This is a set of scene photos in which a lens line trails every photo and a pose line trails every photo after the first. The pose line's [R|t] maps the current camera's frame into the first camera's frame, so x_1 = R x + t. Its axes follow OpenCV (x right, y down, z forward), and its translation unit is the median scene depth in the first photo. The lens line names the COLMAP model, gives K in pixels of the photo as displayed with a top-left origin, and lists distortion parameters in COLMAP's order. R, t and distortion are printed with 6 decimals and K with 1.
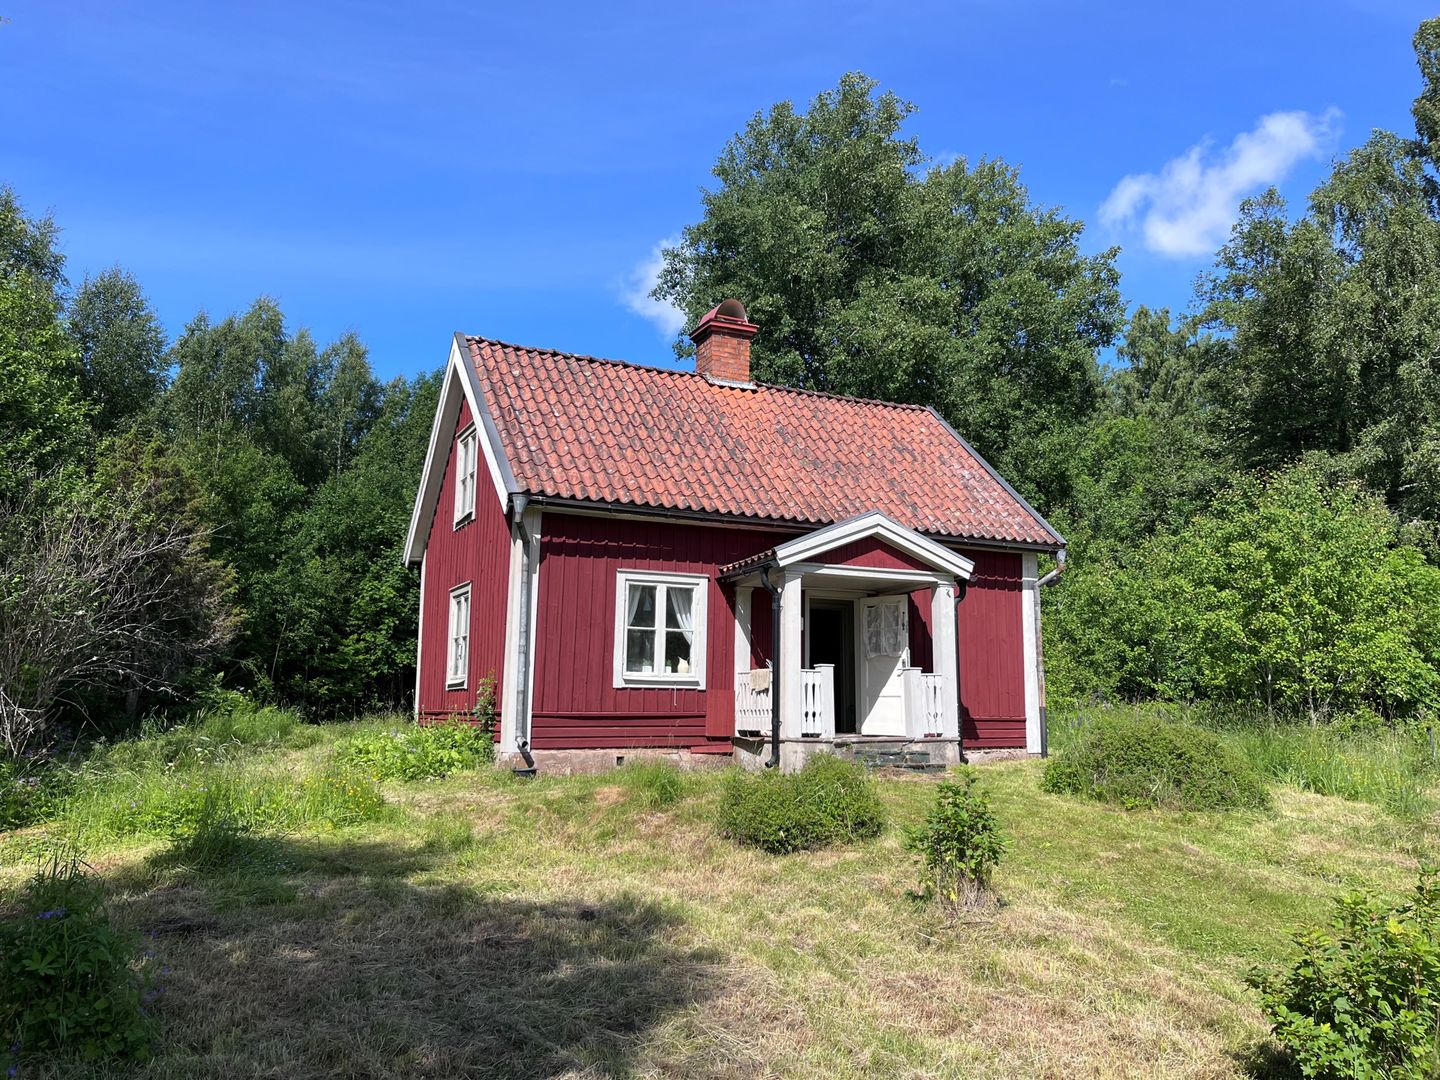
lens RADIAL K [[1082.1, 0, 720.0], [0, 1082.1, 540.0], [0, 0, 1]] dist [0.046726, -0.081236]
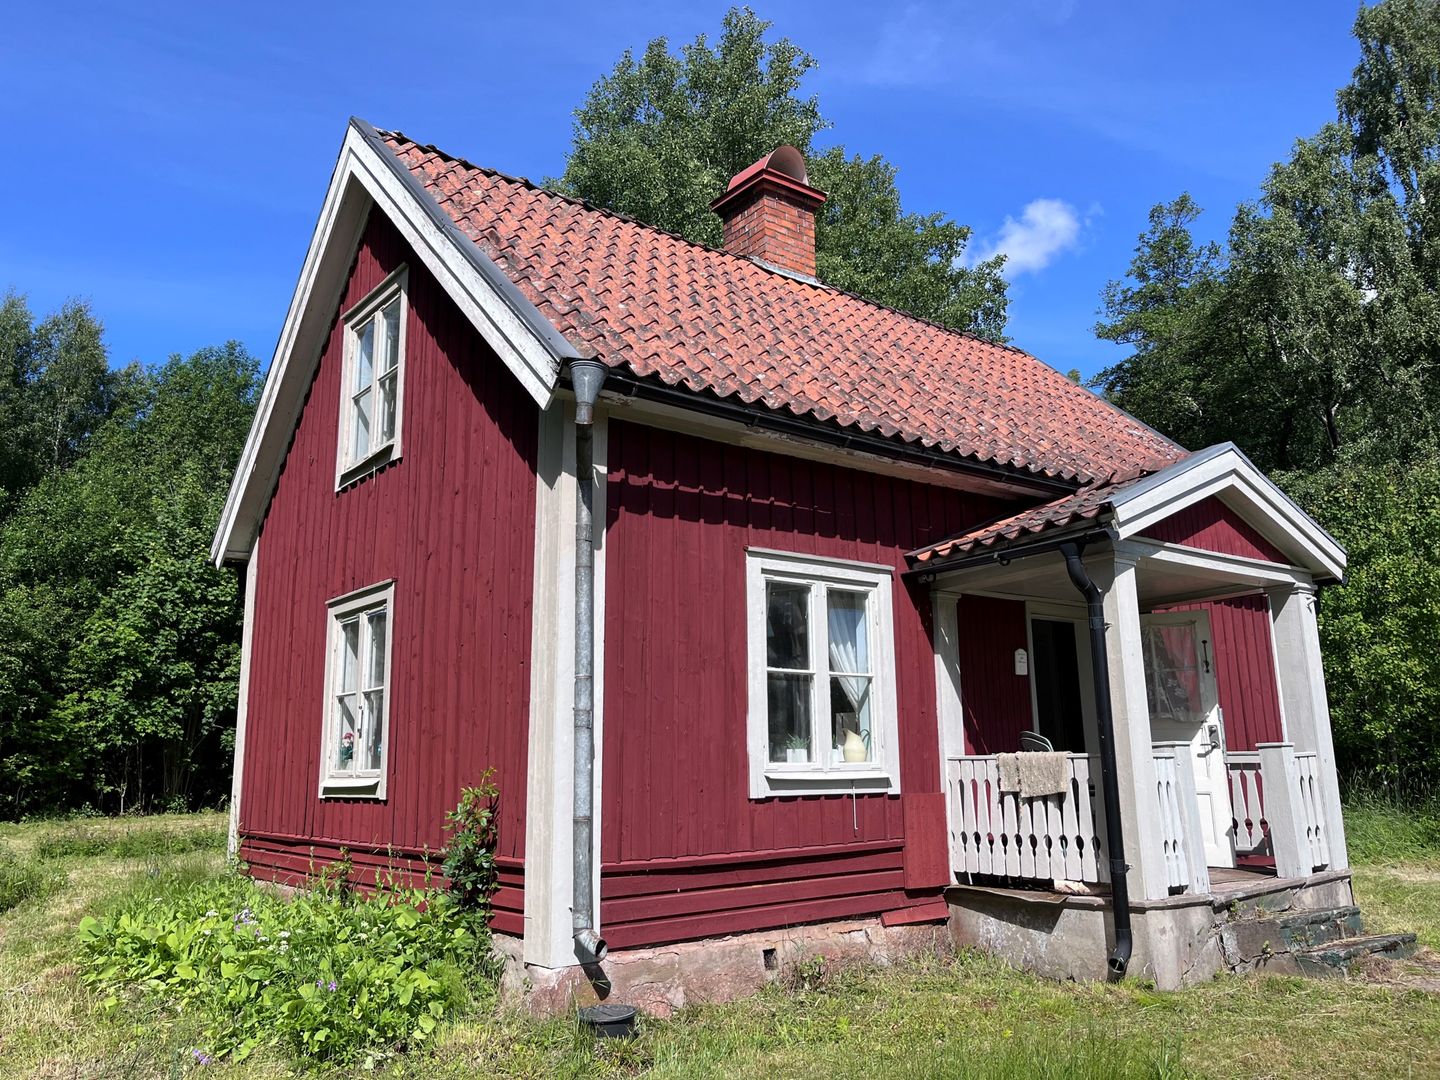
lens RADIAL K [[1103.6, 0, 710.7], [0, 1103.6, 529.6], [0, 0, 1]] dist [0.041239, -0.067054]
pose [[0.978642, 0.020248, 0.204573, -0.199891], [-0.008839, 0.998362, -0.056529, 0.044185], [-0.205382, 0.053513, 0.977218, 0.492380]]
